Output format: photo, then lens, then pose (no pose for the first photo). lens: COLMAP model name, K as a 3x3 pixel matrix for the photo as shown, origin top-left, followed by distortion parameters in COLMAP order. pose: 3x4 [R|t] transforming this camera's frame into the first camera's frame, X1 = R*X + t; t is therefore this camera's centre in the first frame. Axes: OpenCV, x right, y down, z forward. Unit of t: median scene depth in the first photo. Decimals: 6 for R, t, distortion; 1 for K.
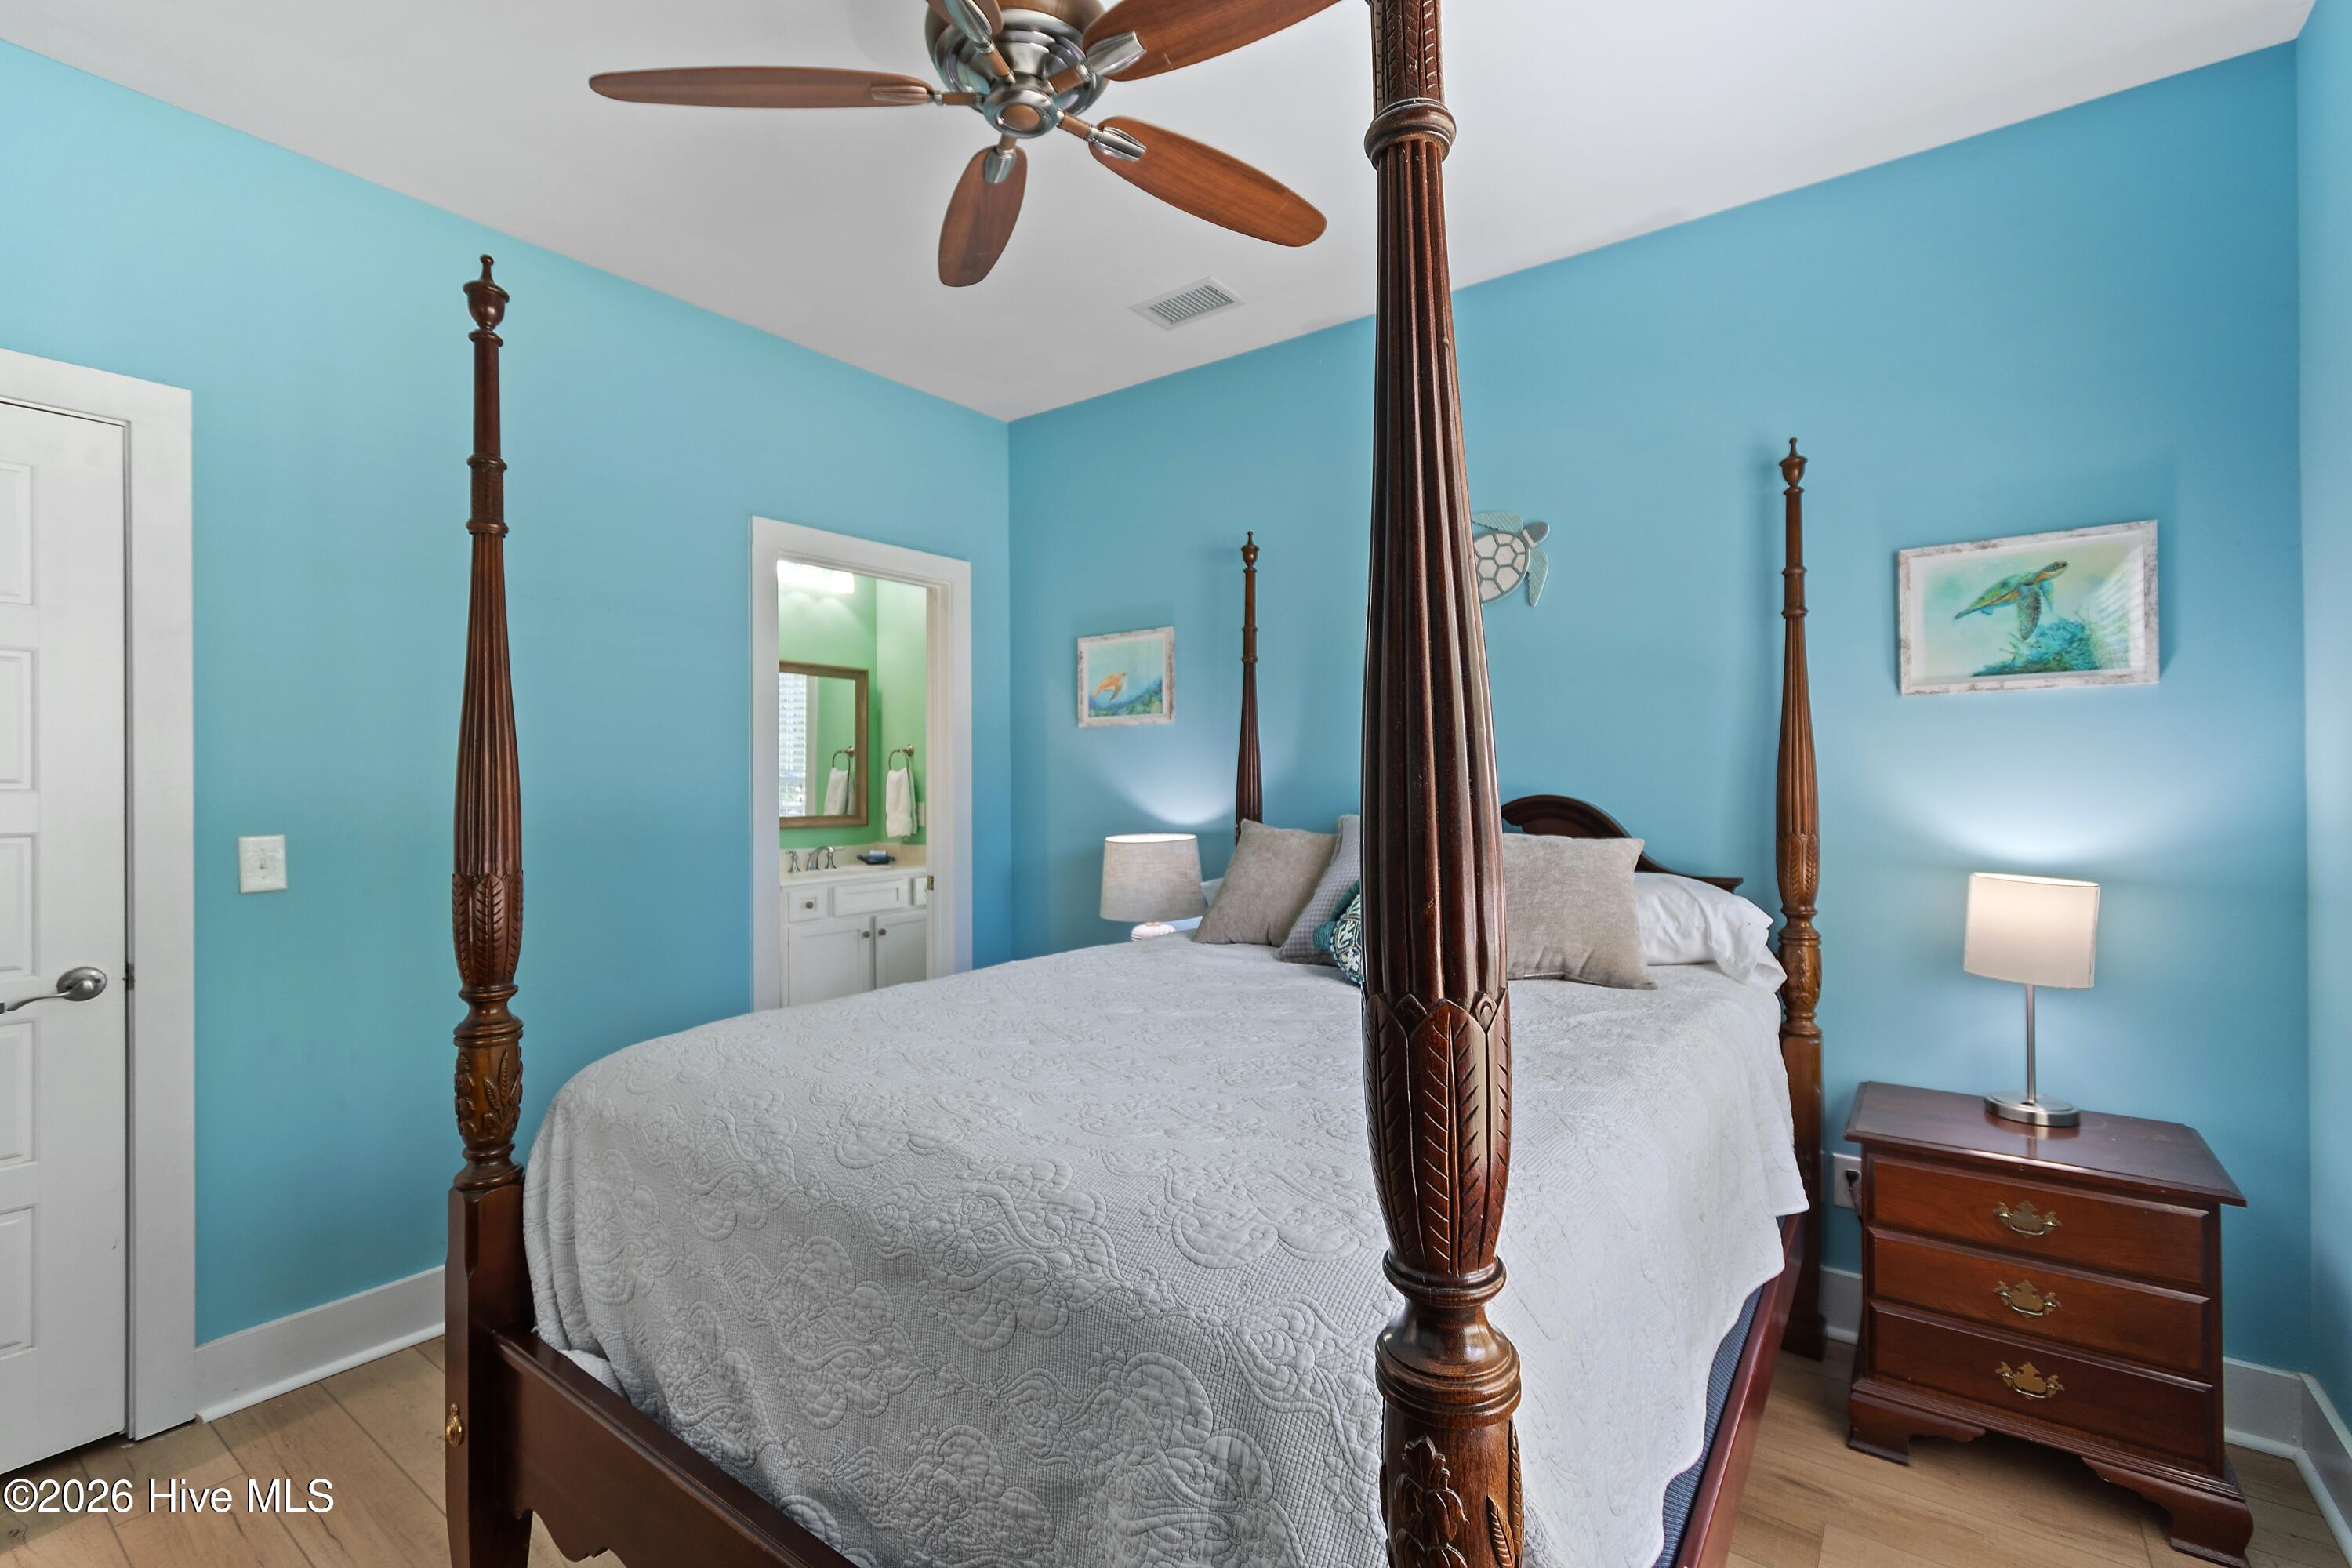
lens RADIAL K [[1033.9, 0, 1178.3], [0, 1033.9, 778.8], [0, 0, 1]] dist [0.006996, -0.003601]
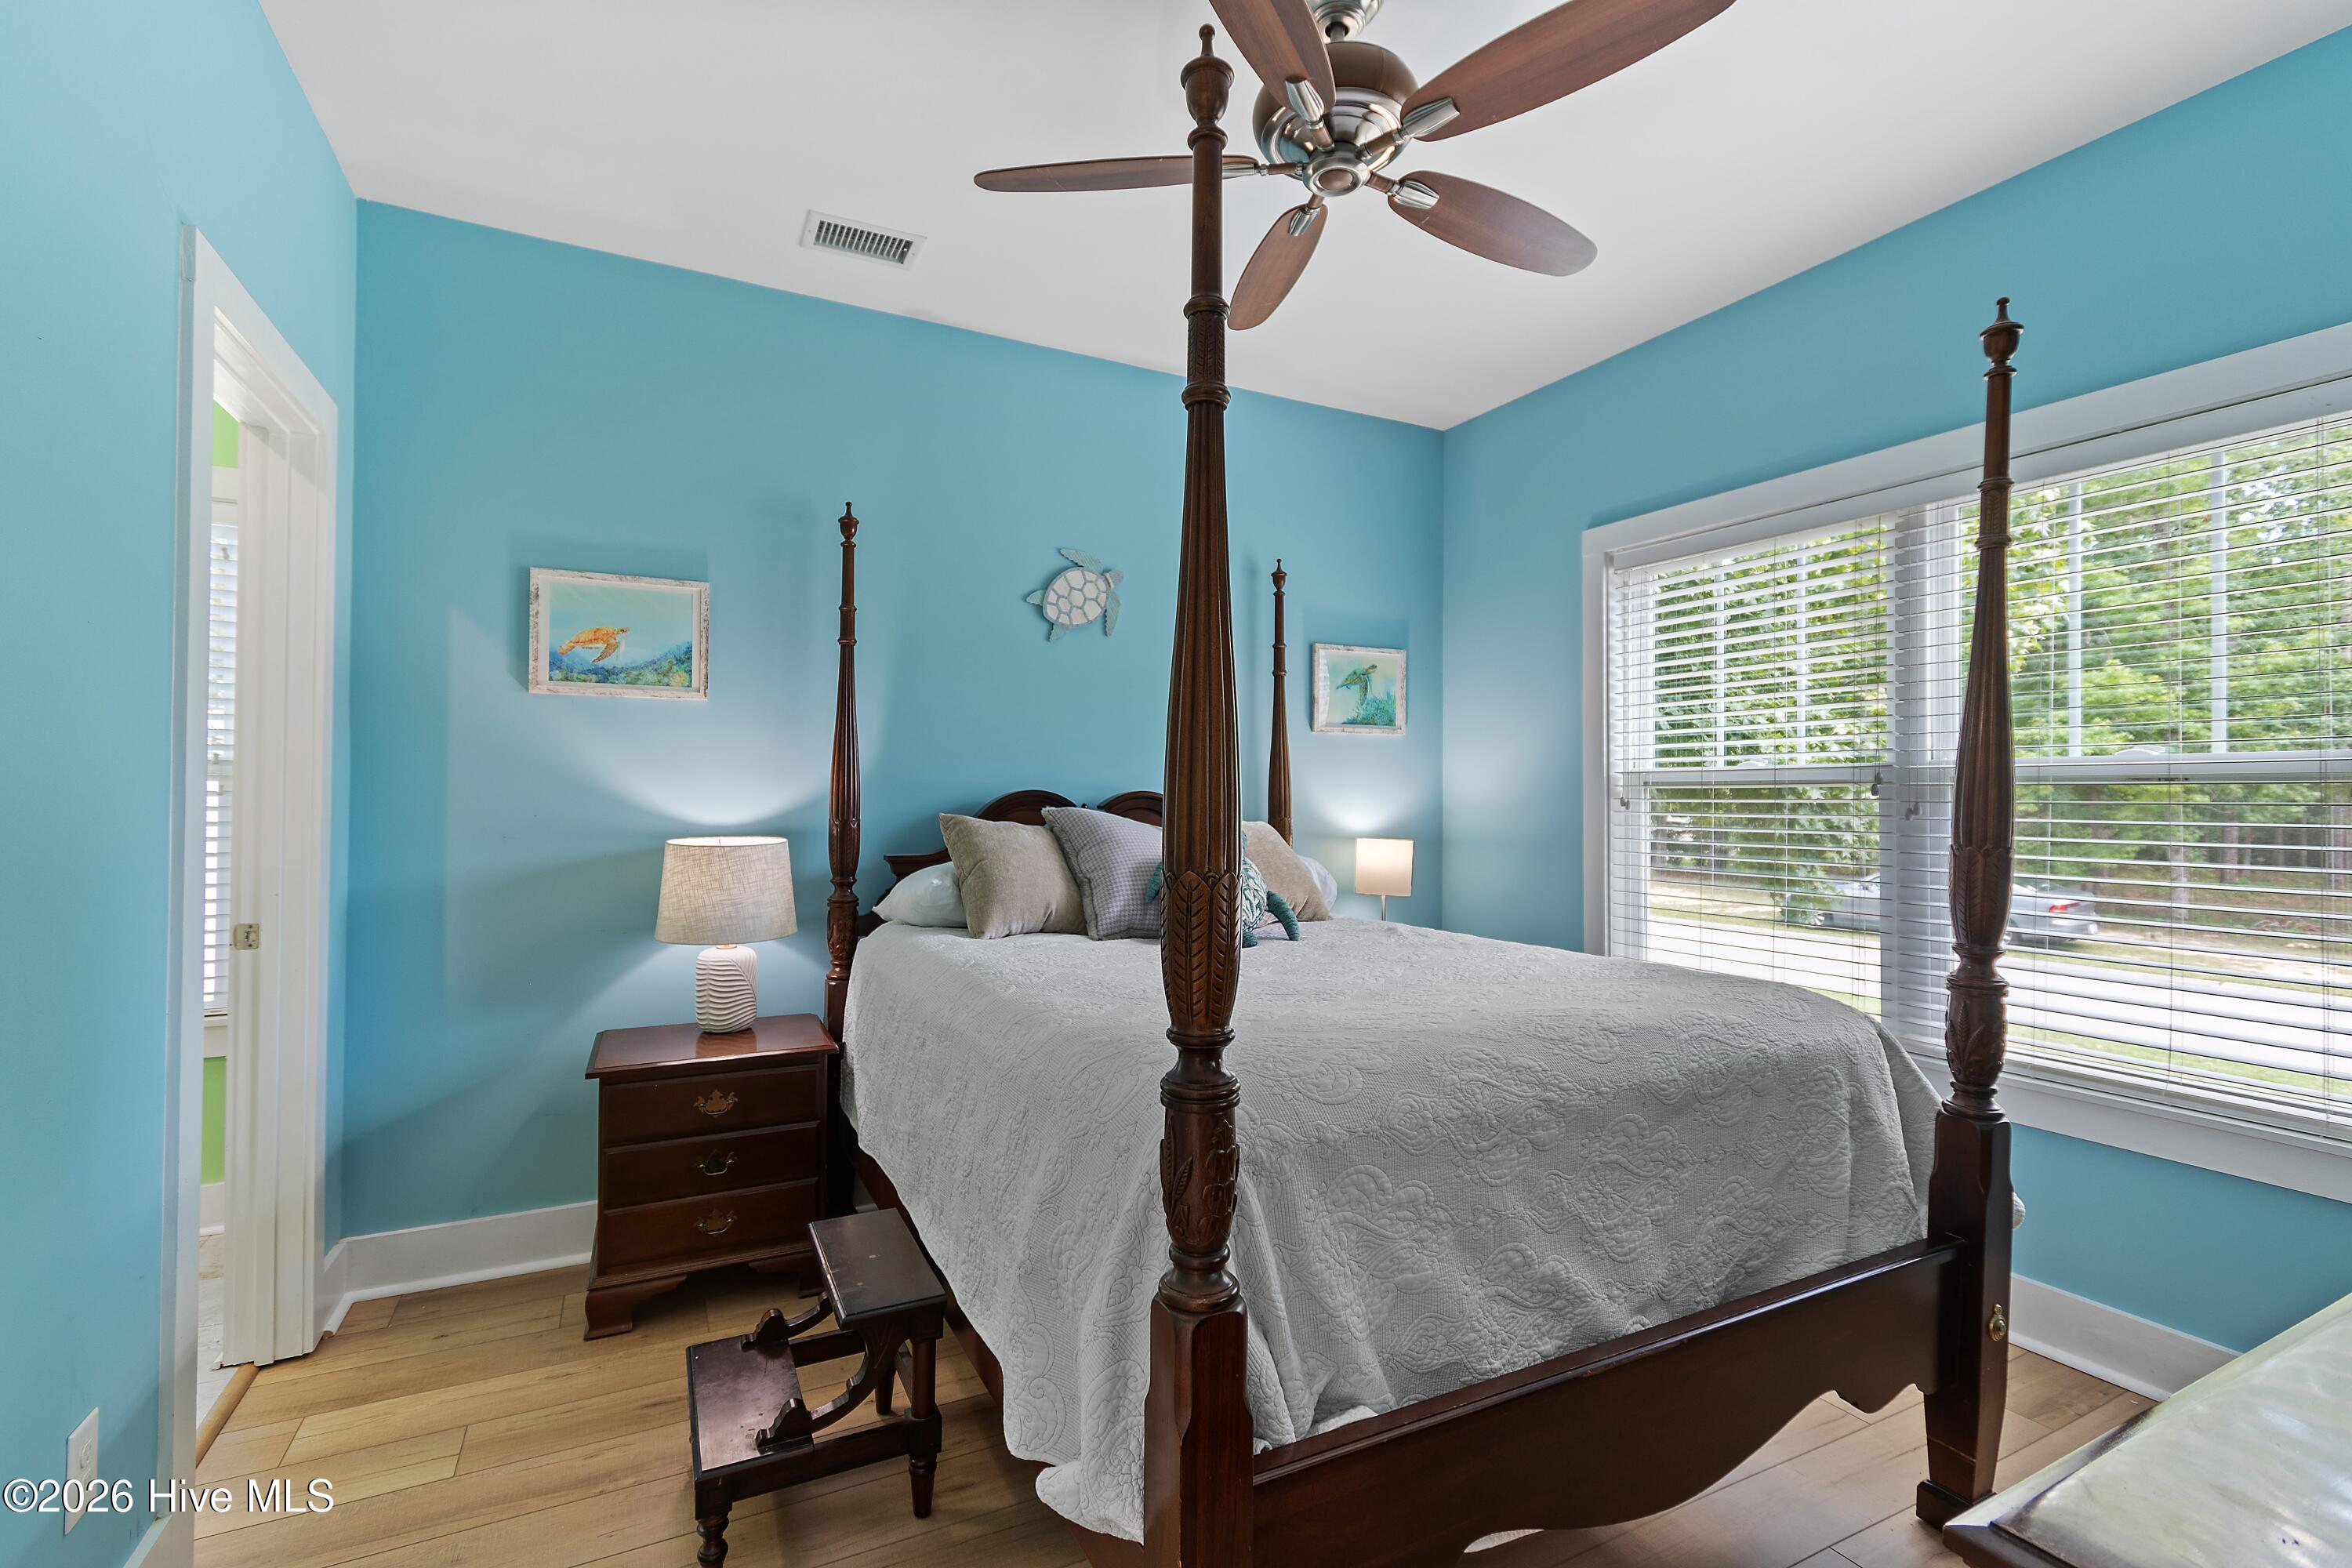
lens RADIAL K [[1063.7, 0, 1191.2], [0, 1063.7, 777.4], [0, 0, 1]] dist [0.009002, -0.000232]
pose [[0.438367, 0.024677, 0.898457, -0.887446], [-0.012331, 0.999694, -0.021441, 0.027764], [-0.898711, -0.001680, 0.438538, 0.449004]]
